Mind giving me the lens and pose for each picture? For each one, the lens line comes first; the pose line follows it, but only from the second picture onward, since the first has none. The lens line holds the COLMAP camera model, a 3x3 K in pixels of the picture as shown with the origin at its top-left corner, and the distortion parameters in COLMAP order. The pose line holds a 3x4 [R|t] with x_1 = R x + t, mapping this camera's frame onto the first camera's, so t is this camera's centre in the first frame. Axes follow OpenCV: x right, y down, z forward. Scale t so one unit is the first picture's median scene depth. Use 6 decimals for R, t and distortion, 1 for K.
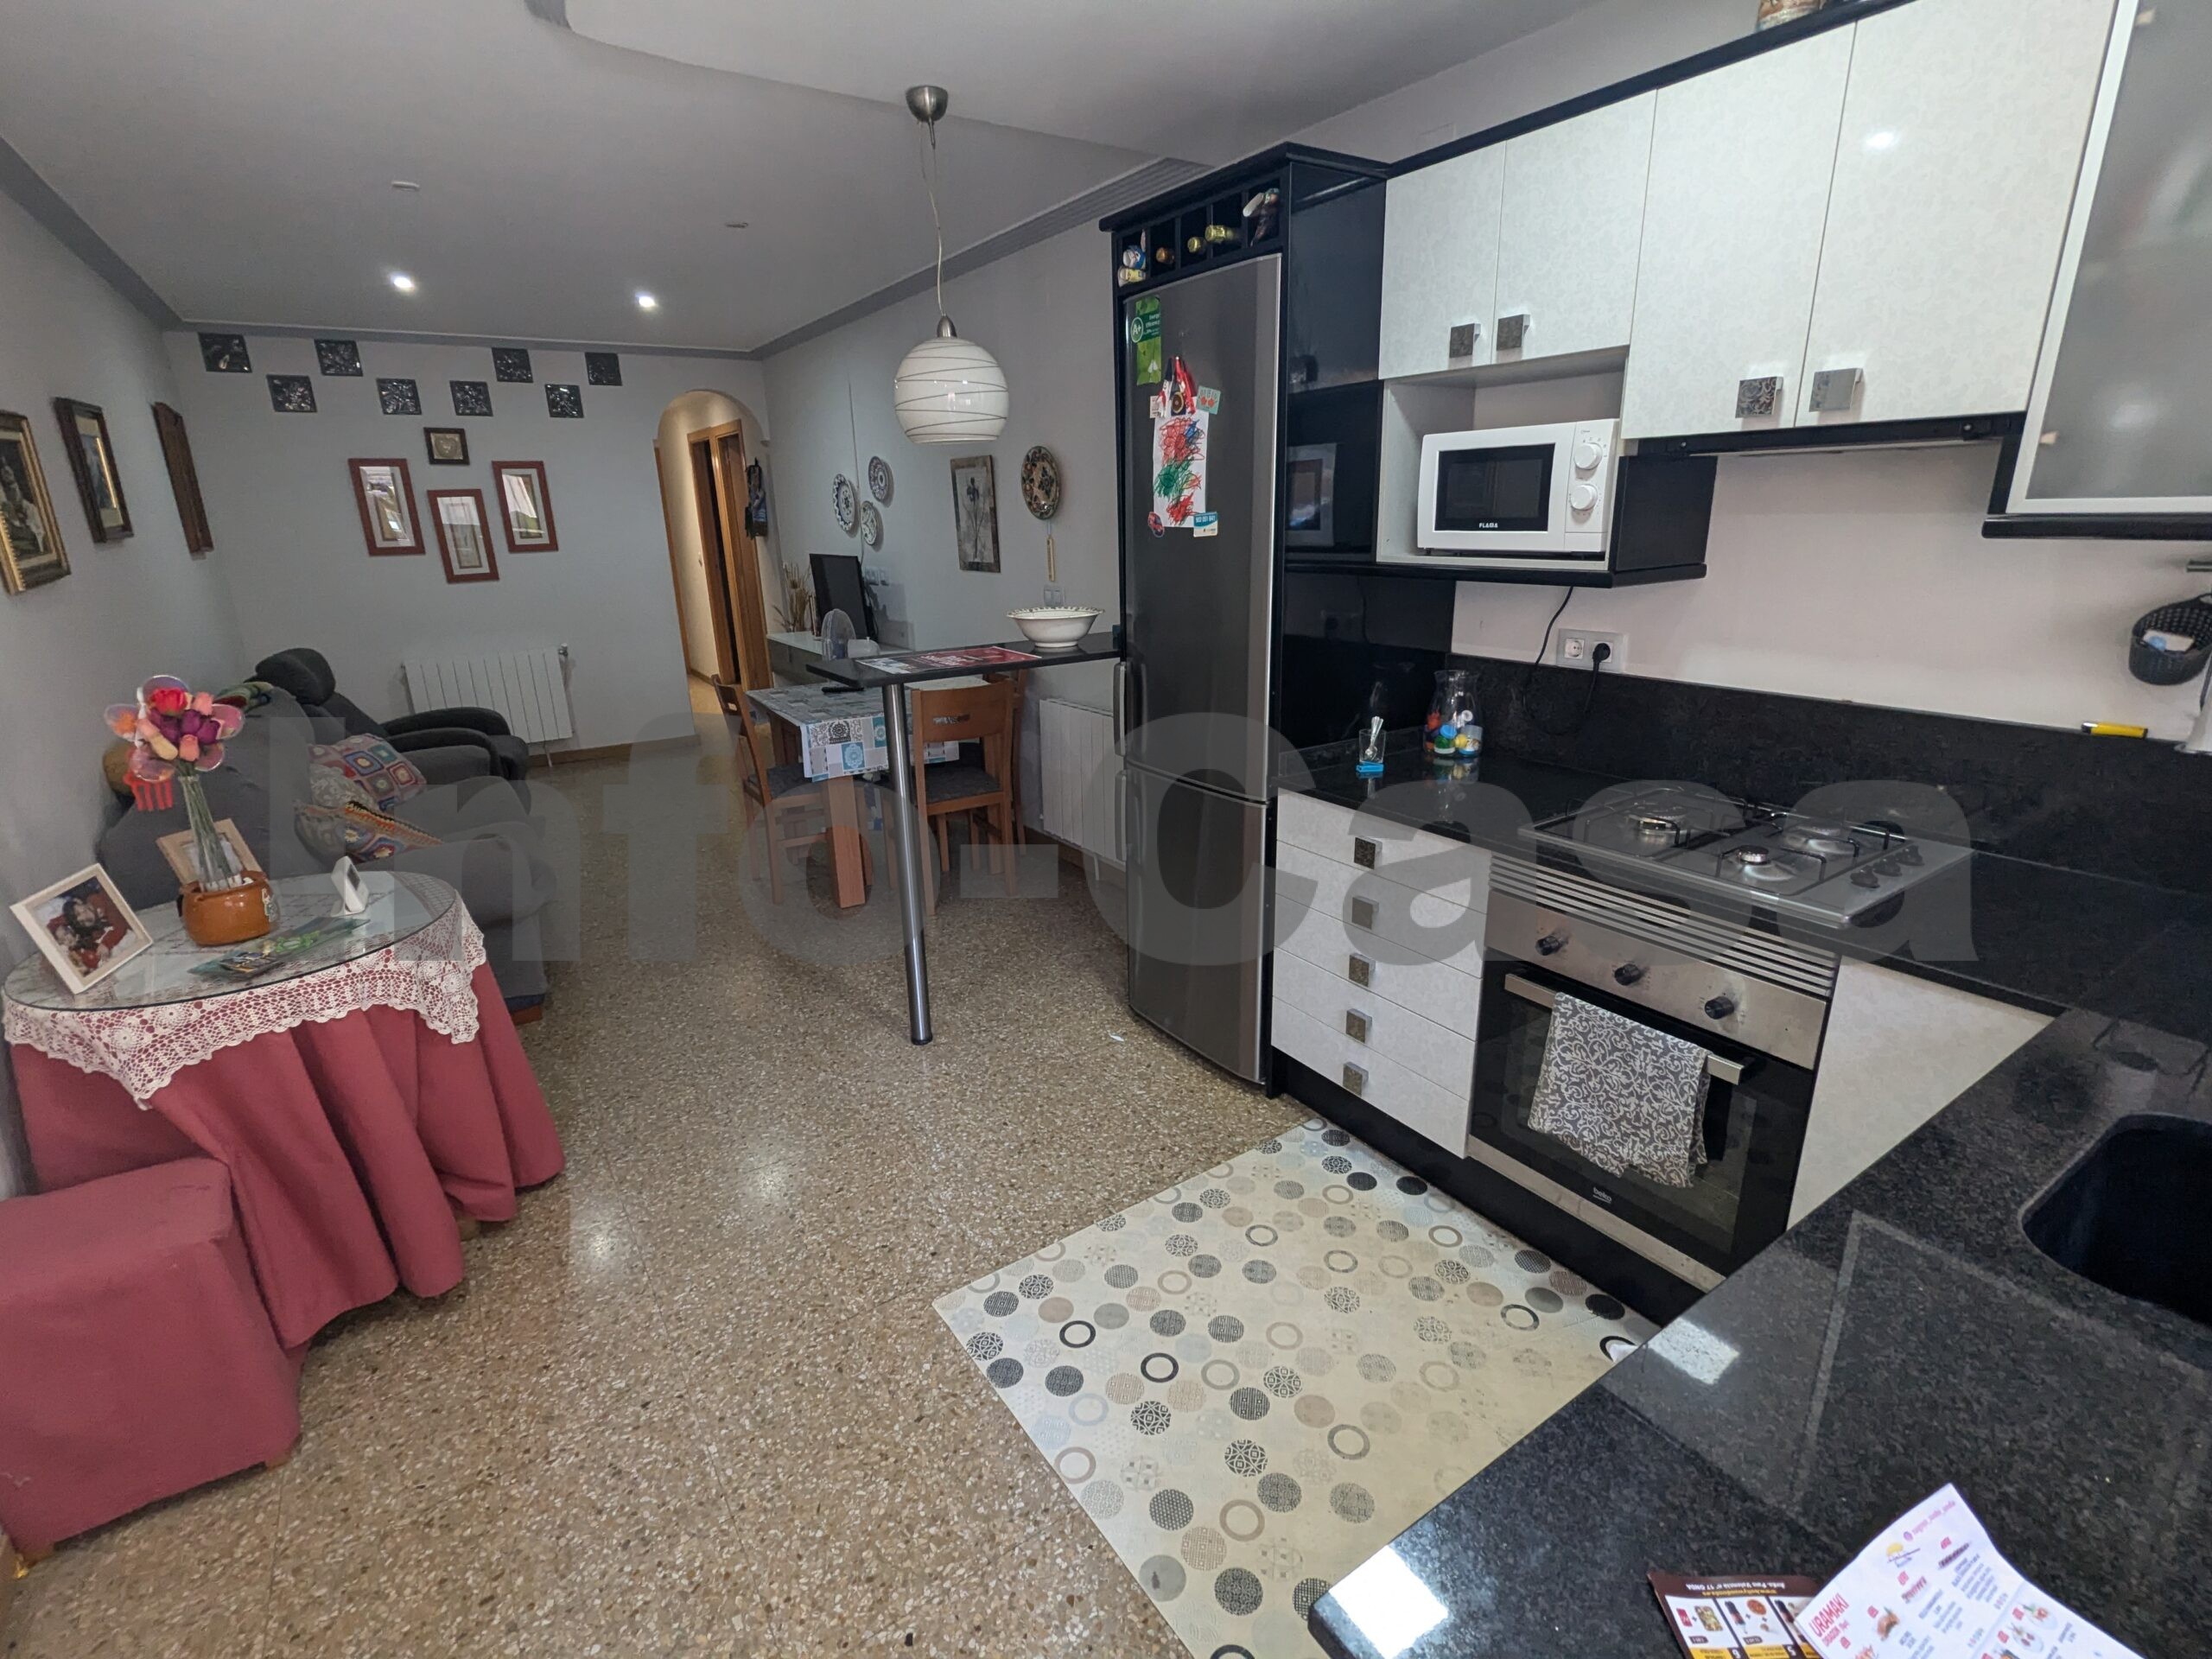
lens RADIAL K [[1040.4, 0, 1115.1], [0, 1040.4, 827.4], [0, 0, 1]] dist [-0.005032, 0.003047]
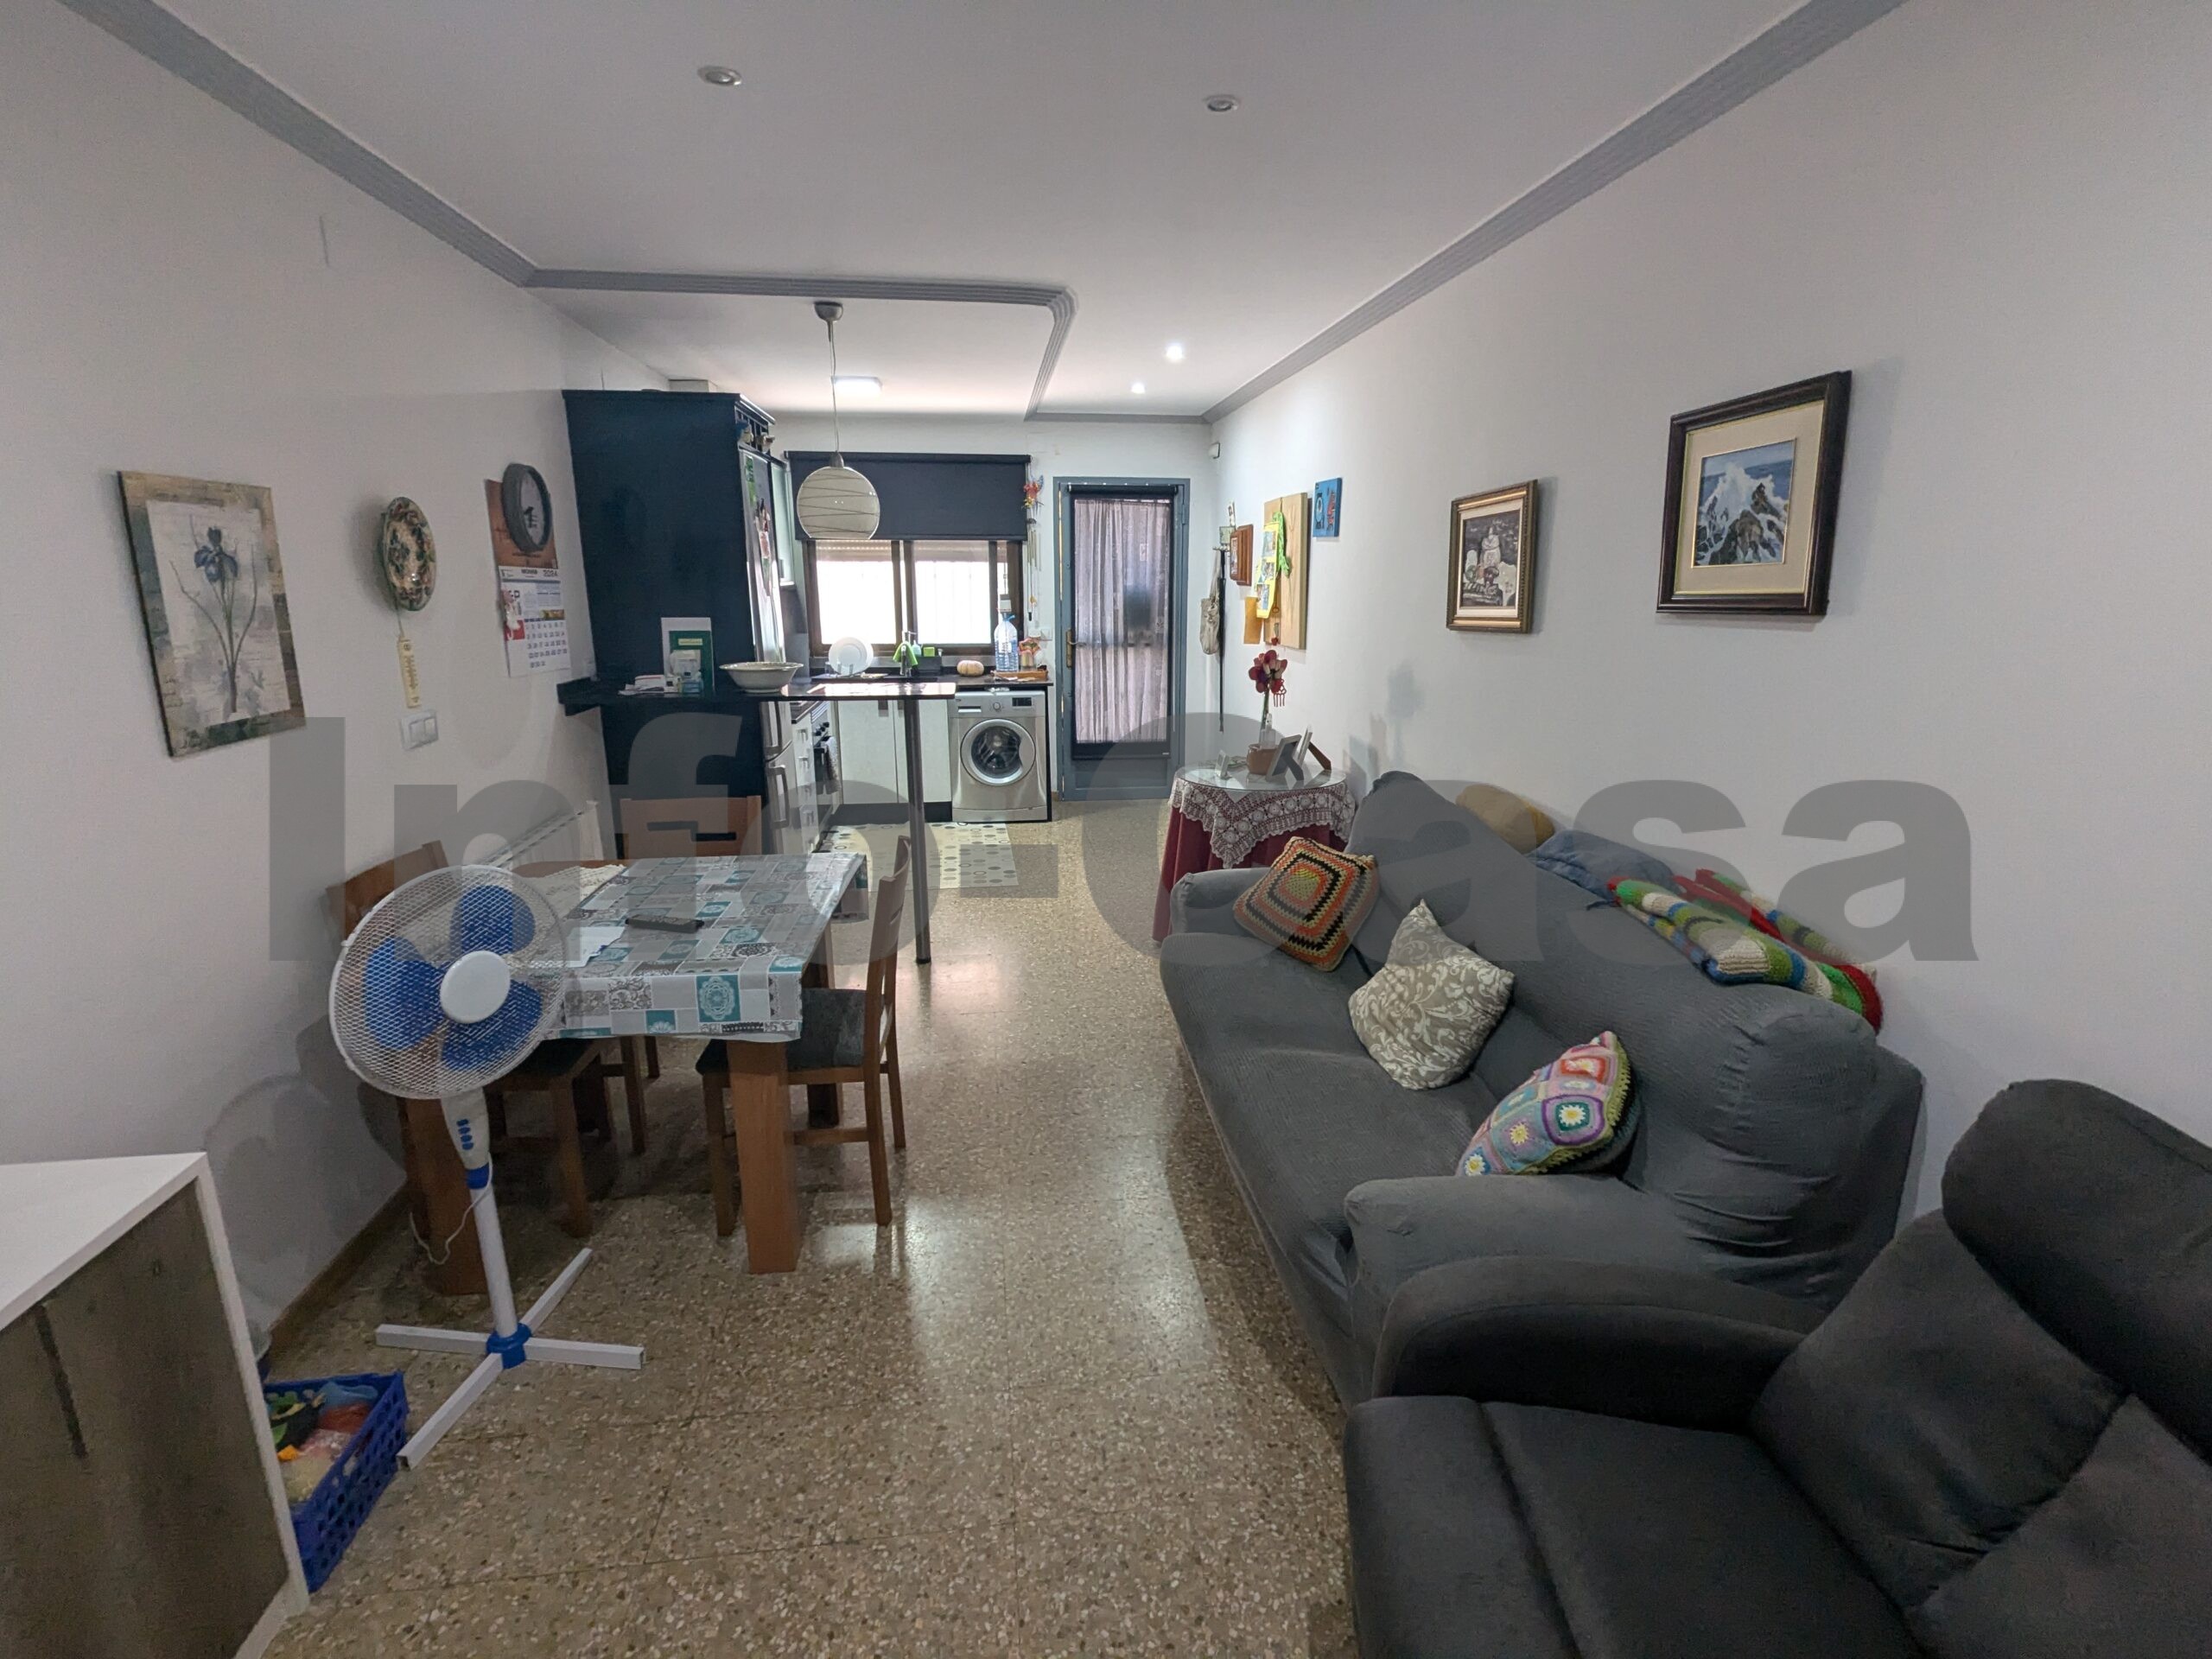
lens RADIAL K [[1040.4, 0, 1110.7], [0, 1040.4, 825.9], [0, 0, 1]] dist [-0.005032, 0.003047]
pose [[-0.891245, -0.083873, 0.445699, -1.390817], [0.157055, 0.864863, 0.476808, -0.785288], [-0.425460, 0.494952, -0.757632, 2.558809]]
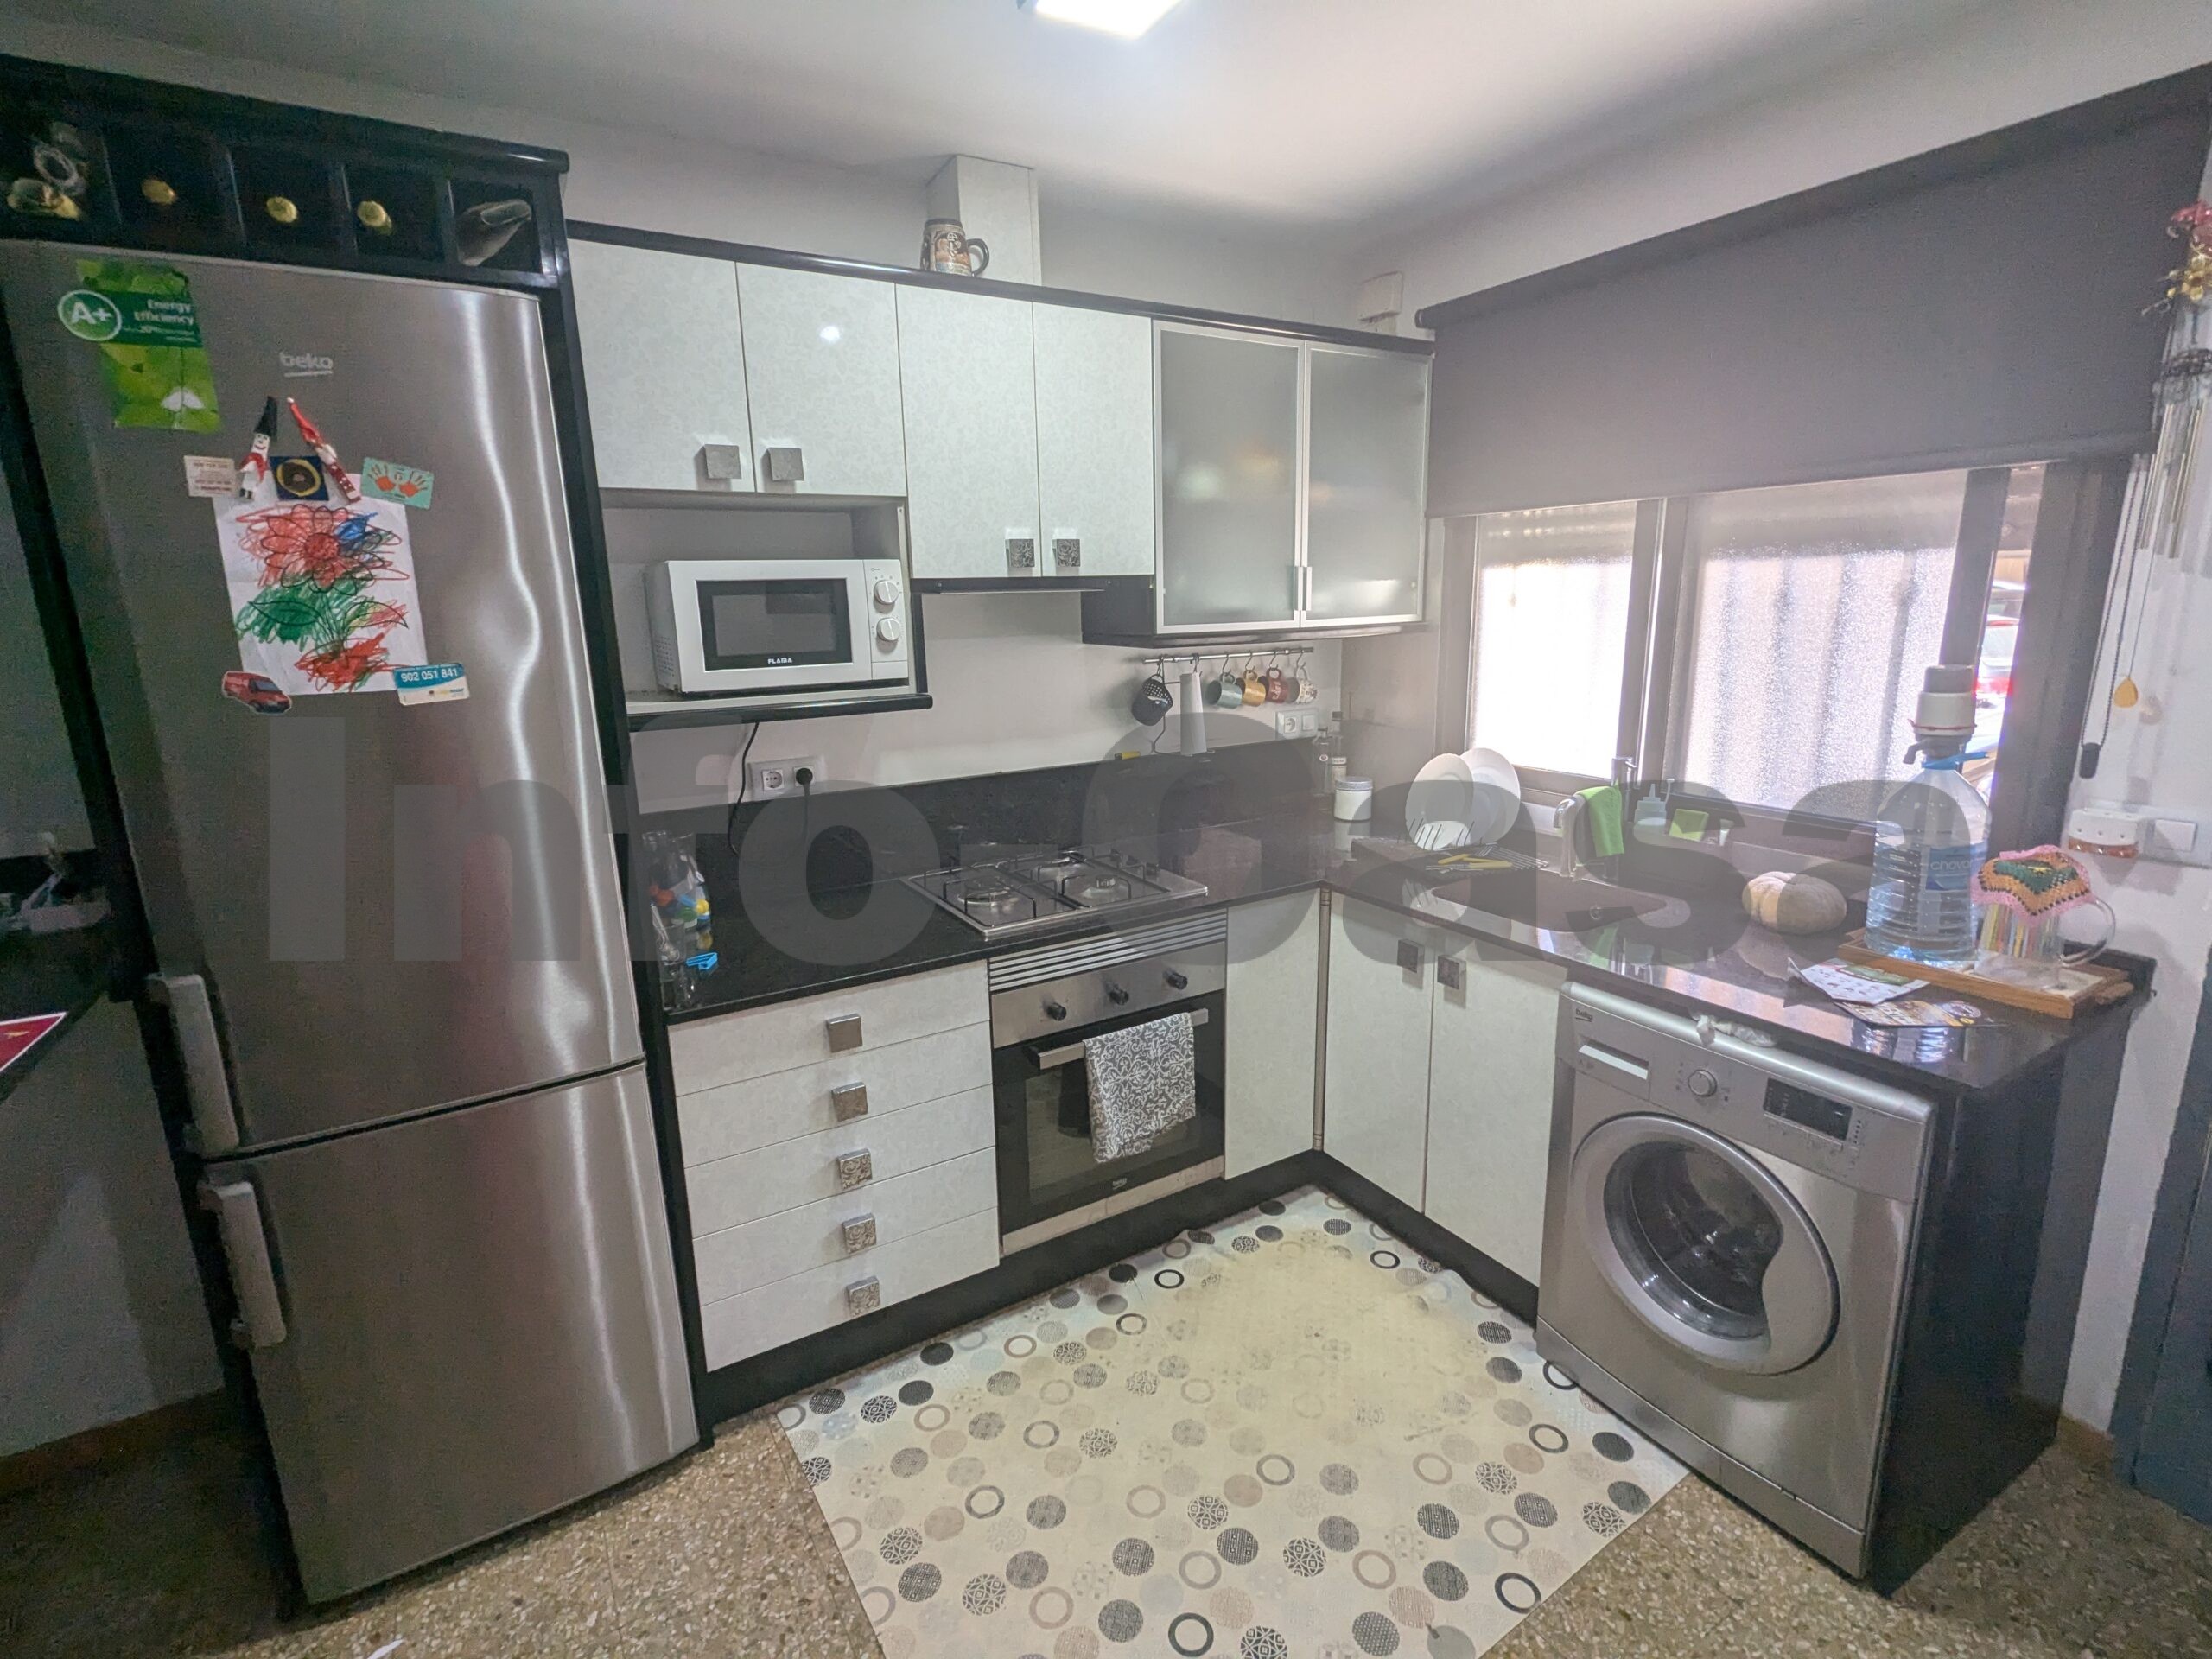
lens RADIAL K [[1040.4, 0, 1099.2], [0, 1040.4, 827.4], [0, 0, 1]] dist [-0.005032, 0.003047]
pose [[0.051365, -0.194876, 0.979482, -0.555026], [0.320499, 0.932115, 0.168645, -0.213272], [-0.945855, 0.305261, 0.110336, 0.661349]]
